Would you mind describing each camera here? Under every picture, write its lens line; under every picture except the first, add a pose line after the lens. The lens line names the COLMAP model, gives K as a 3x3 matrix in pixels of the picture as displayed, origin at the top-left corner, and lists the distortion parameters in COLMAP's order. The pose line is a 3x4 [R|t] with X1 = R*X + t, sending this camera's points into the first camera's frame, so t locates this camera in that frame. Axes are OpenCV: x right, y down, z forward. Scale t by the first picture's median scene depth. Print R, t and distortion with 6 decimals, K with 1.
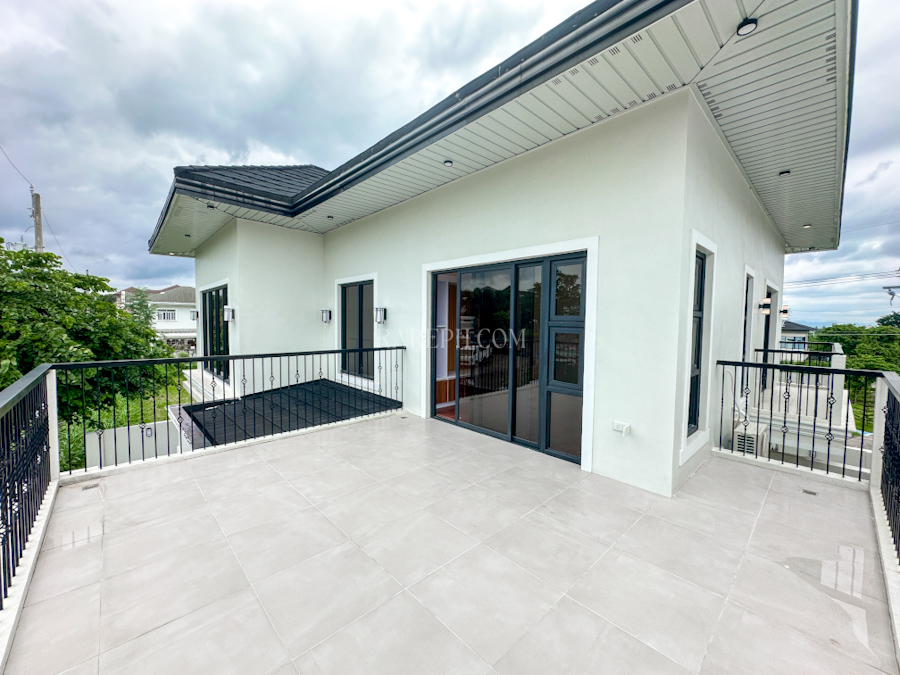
lens RADIAL K [[359.9, 0, 450.0], [0, 359.9, 337.5], [0, 0, 1]] dist [-0.000942, 0.000155]
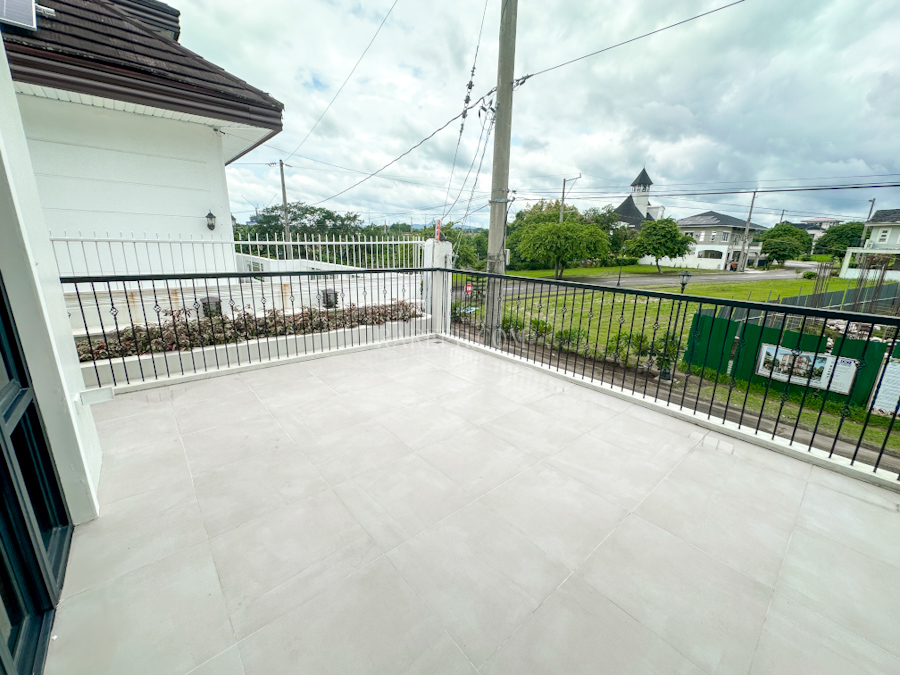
lens RADIAL K [[359.9, 0, 450.0], [0, 359.9, 337.5], [0, 0, 1]] dist [-0.000942, 0.000155]
pose [[-0.998253, -0.048153, 0.034238, -0.209347], [-0.035683, 0.953204, 0.300214, -0.074594], [-0.047092, 0.298468, -0.953257, 2.029677]]
